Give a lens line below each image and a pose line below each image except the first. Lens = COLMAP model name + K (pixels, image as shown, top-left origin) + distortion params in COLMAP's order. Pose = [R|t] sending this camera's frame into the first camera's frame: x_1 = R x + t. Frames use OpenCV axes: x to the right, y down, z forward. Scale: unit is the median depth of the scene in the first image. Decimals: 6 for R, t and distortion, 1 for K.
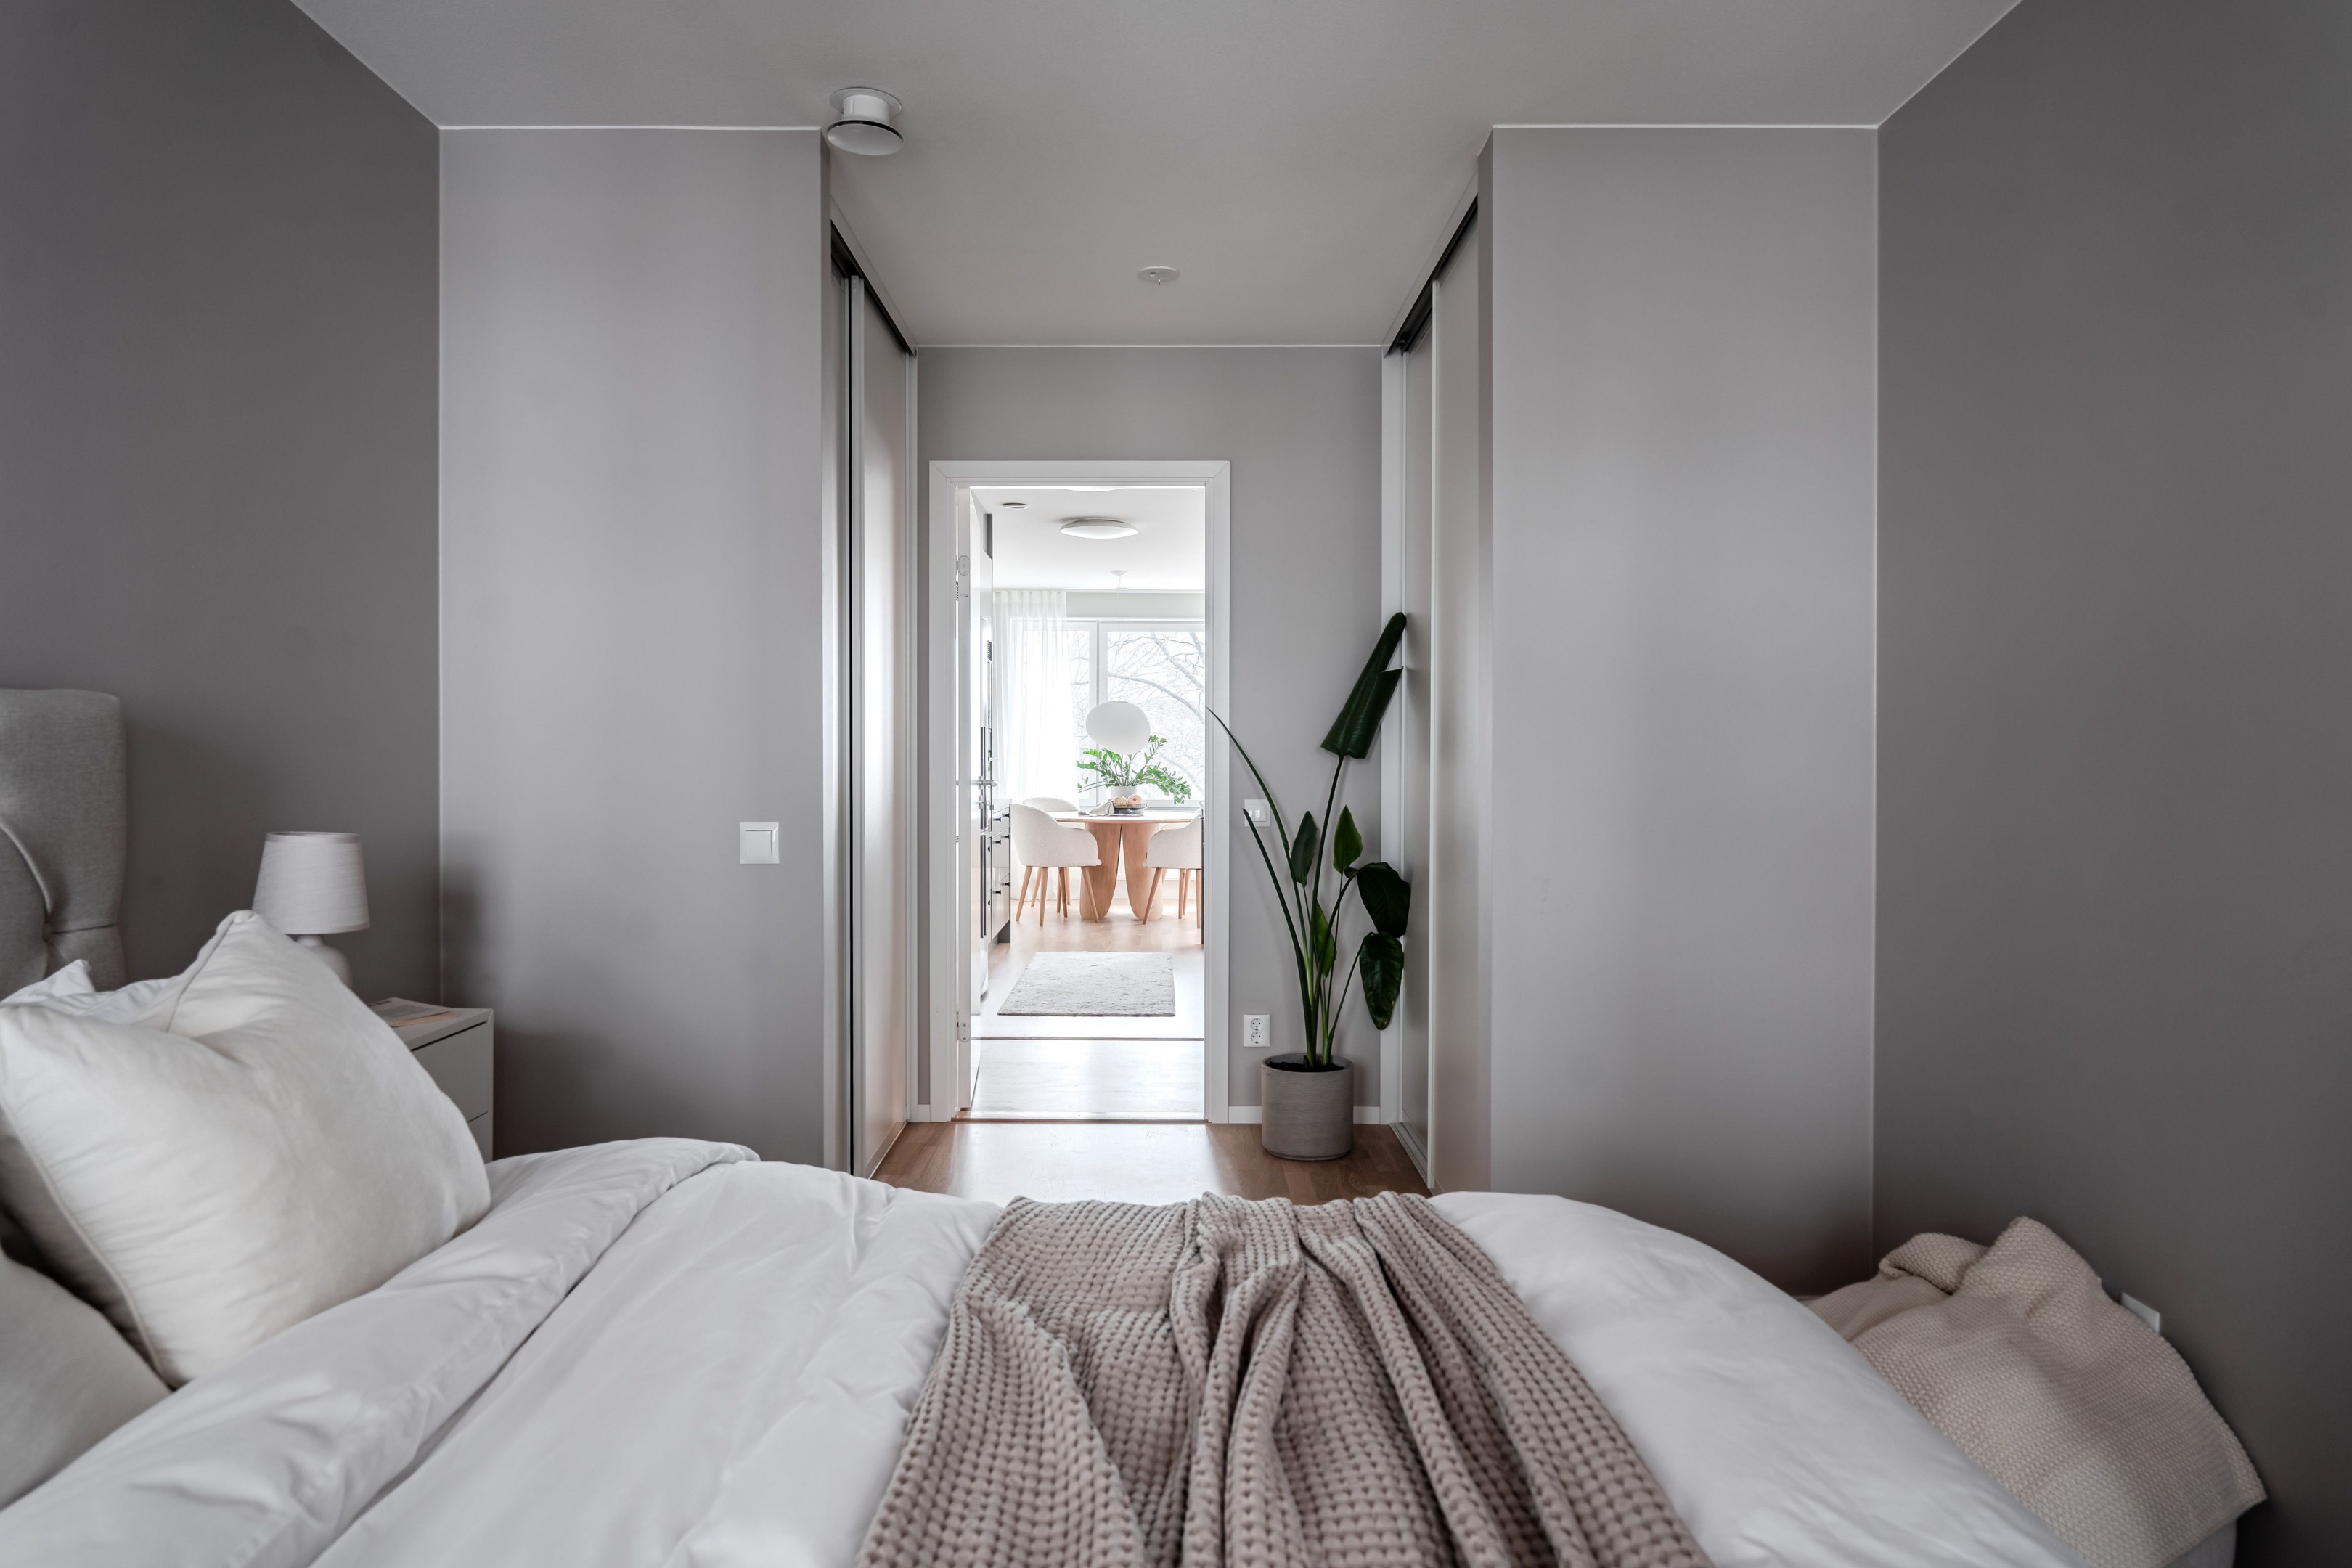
lens RADIAL K [[1503.6, 0, 1159.0], [0, 1503.6, 770.6], [0, 0, 1]] dist [-0.001938, -0.000110]
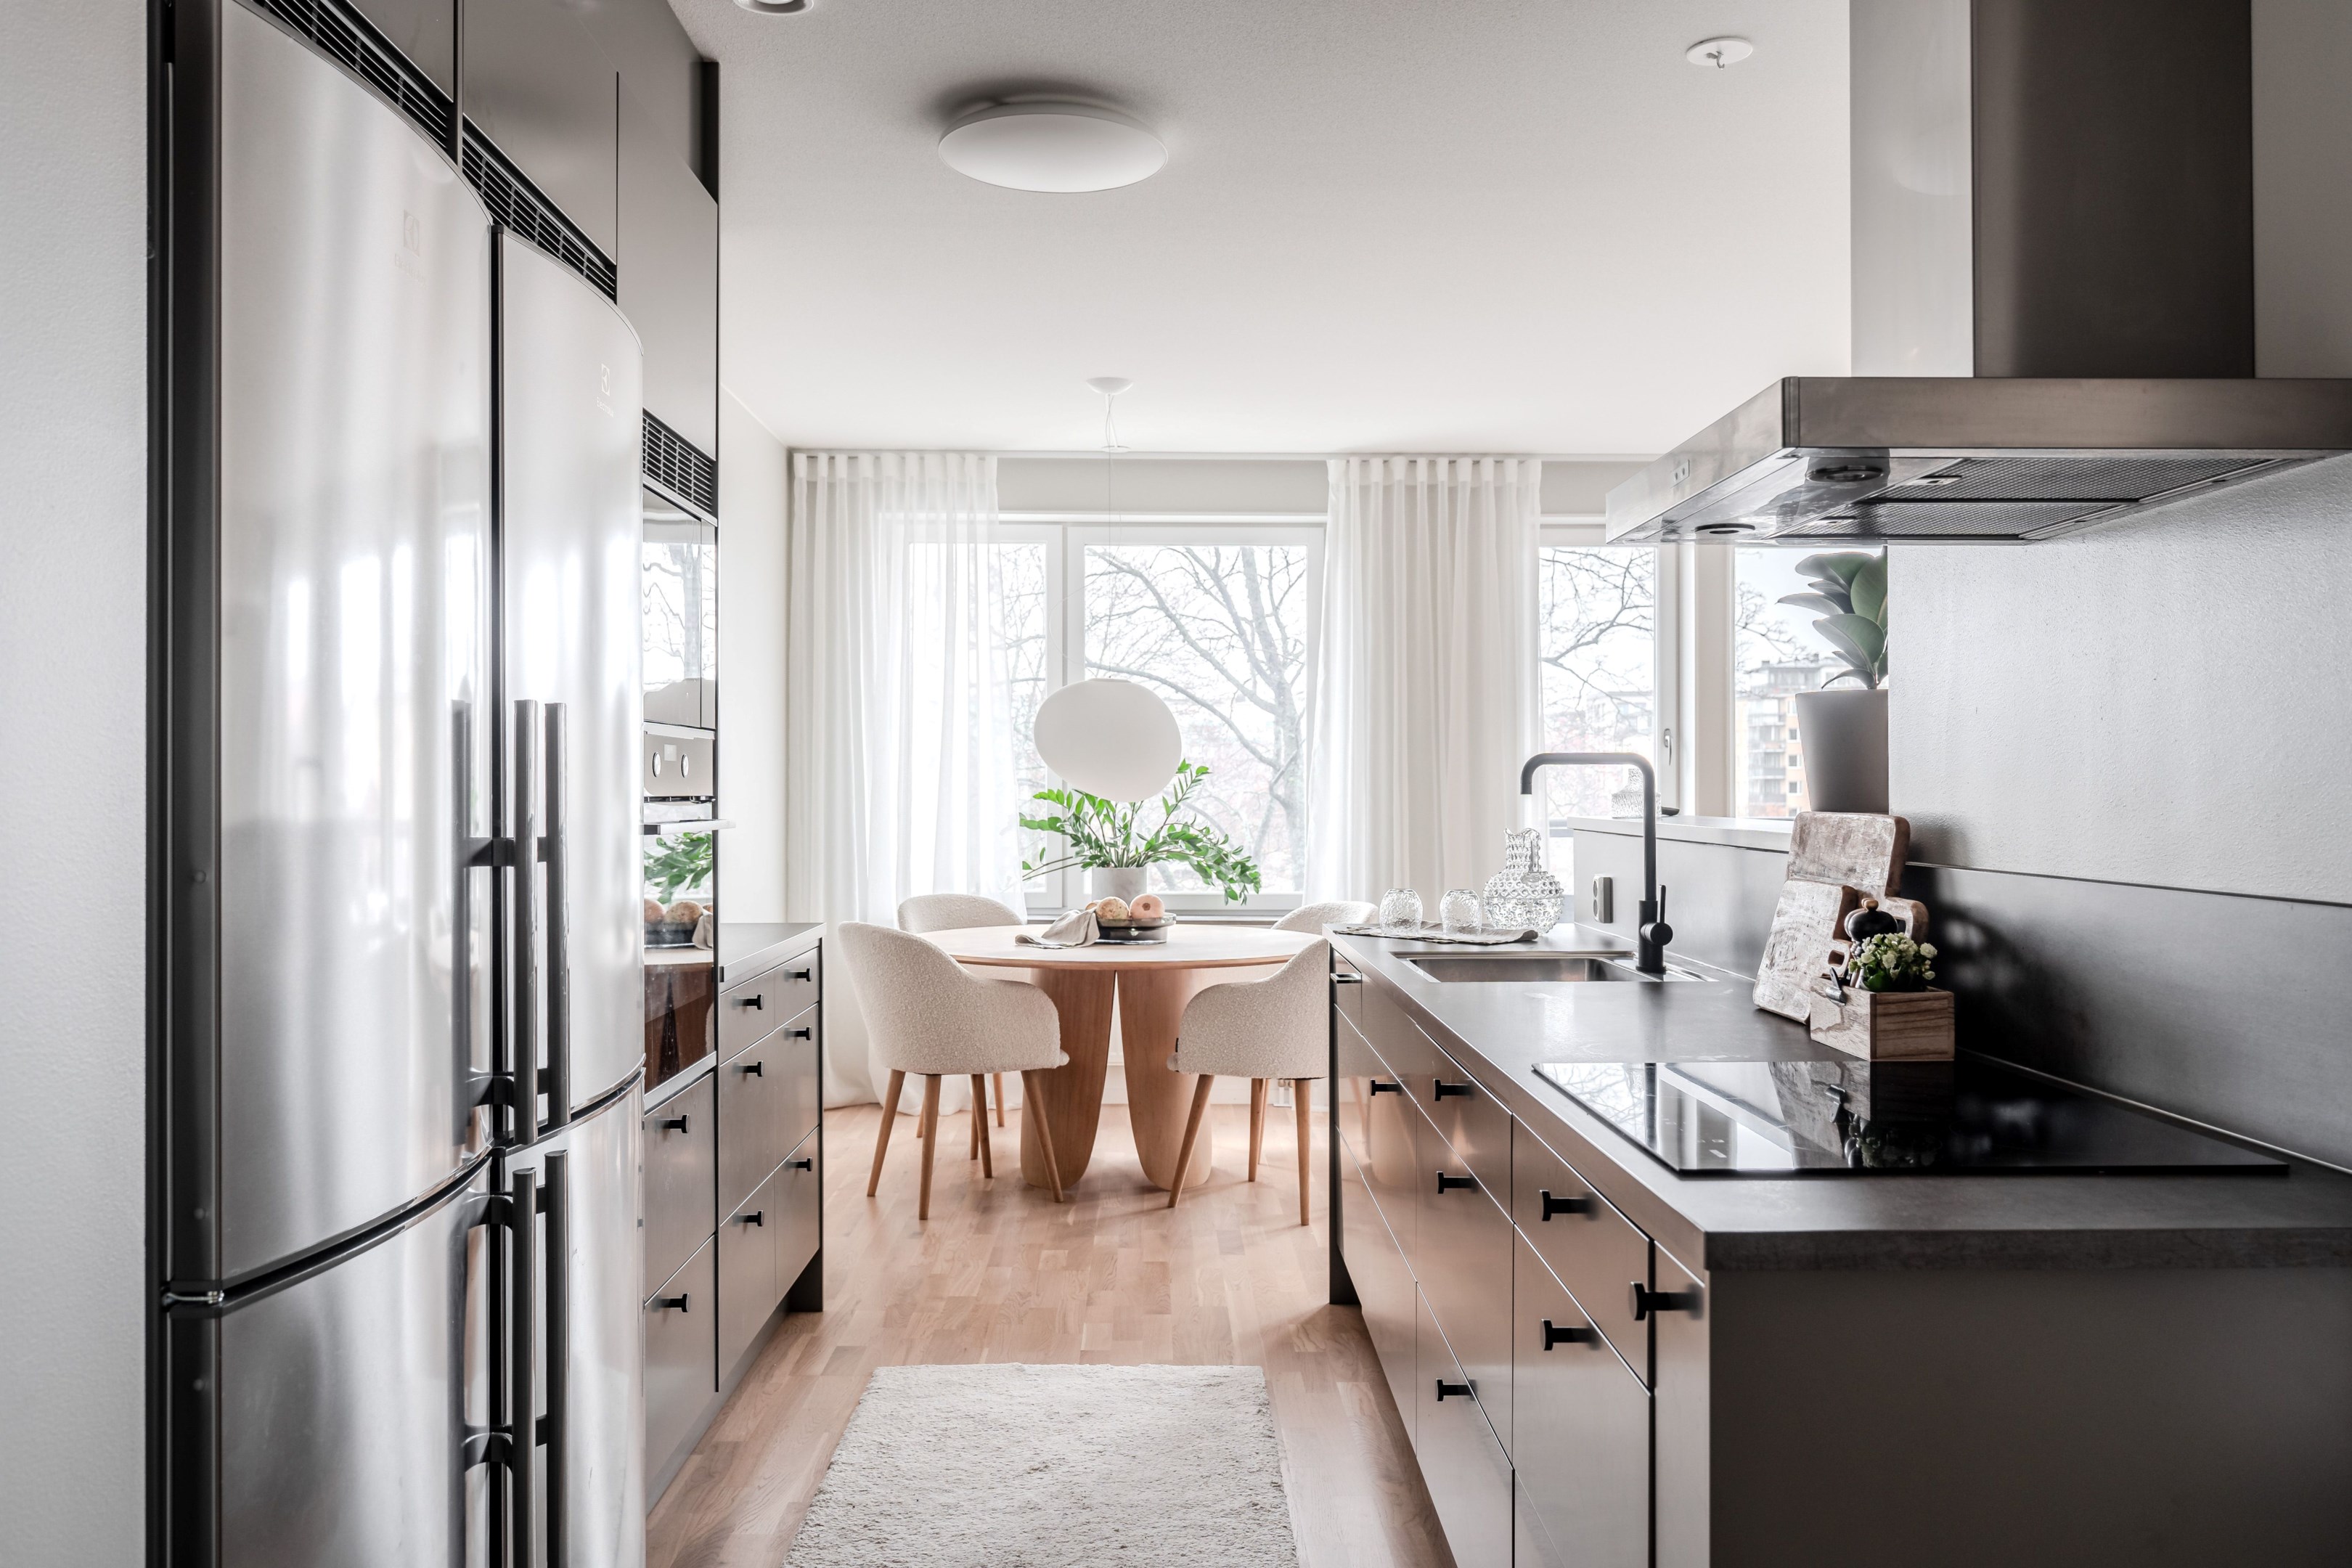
lens RADIAL K [[1894.3, 0, 1183.0], [0, 1894.3, 791.9], [0, 0, 1]] dist [0.008859, 0.001687]
pose [[0.999907, -0.003454, 0.013166, -0.018691], [0.003594, 0.999937, -0.010622, -0.011552], [-0.013128, 0.010668, 0.999857, 0.667823]]
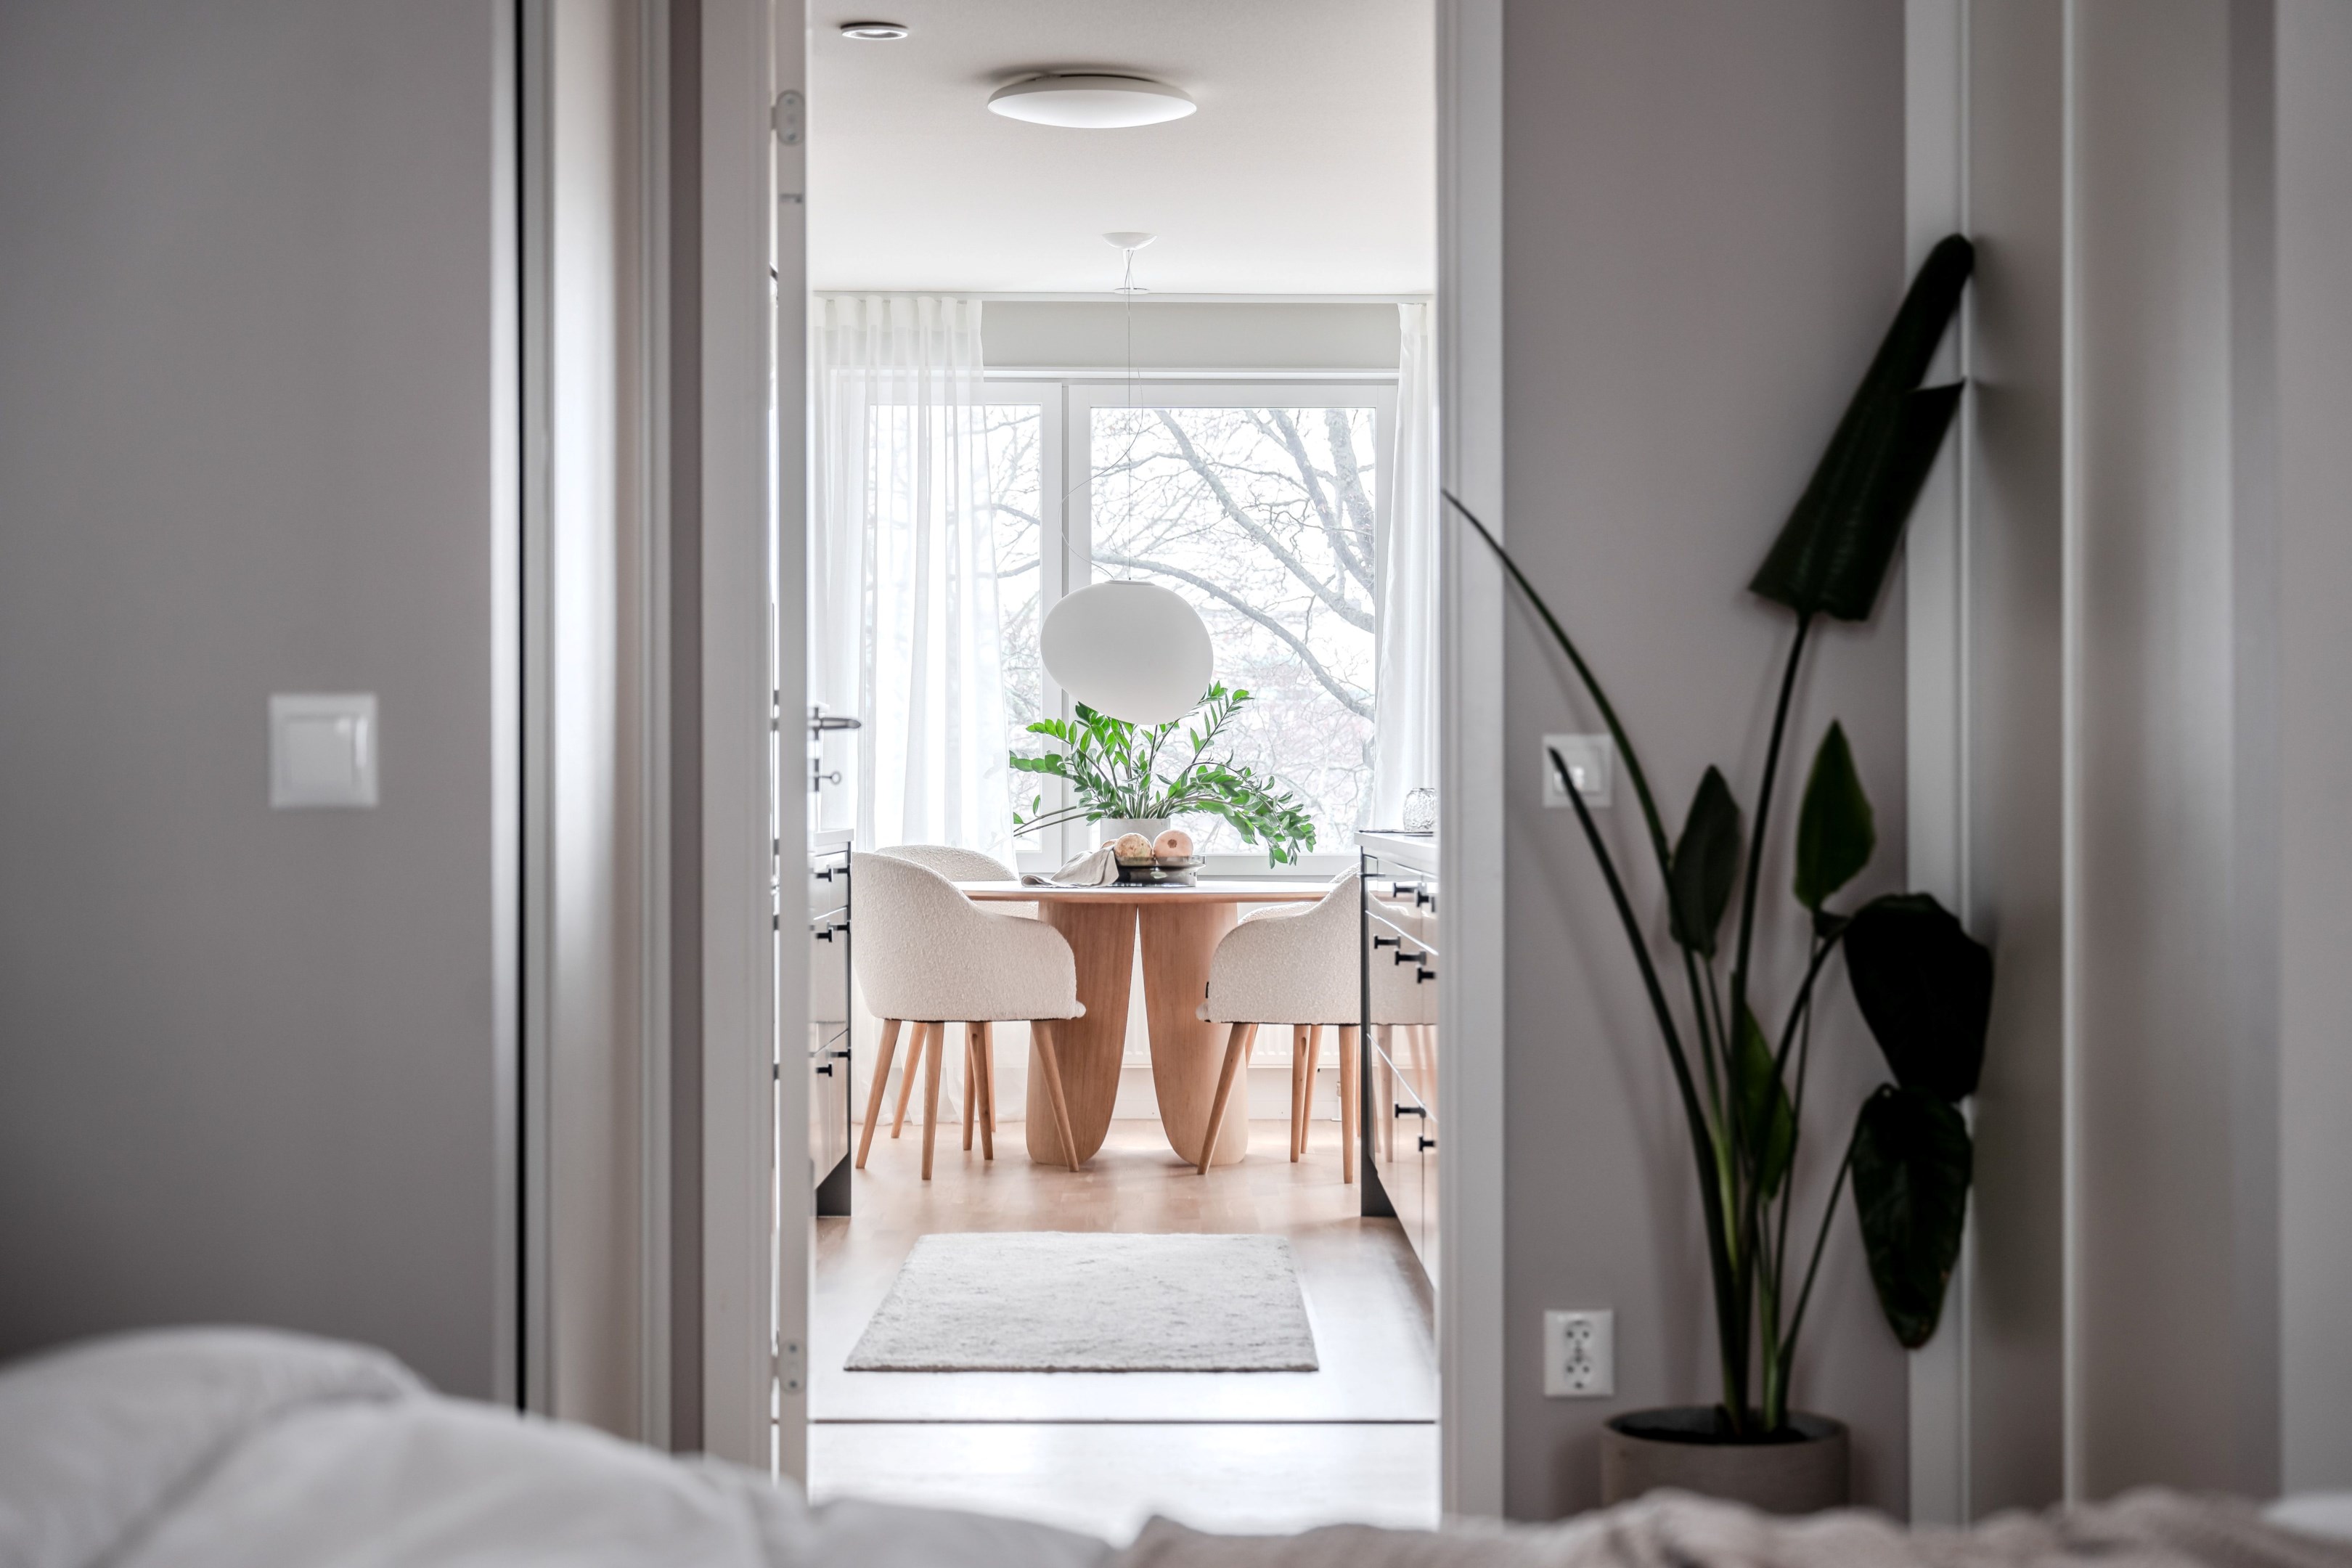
lens RADIAL K [[4028.5, 0, 1179.4], [0, 4028.5, 789.6], [0, 0, 1]] dist [-0.044107, 0.000000]
pose [[0.999996, -0.002668, 0.001114, -0.022853], [0.002685, 0.999875, -0.015556, 0.031503], [-0.001073, 0.015559, 0.999878, -0.001197]]
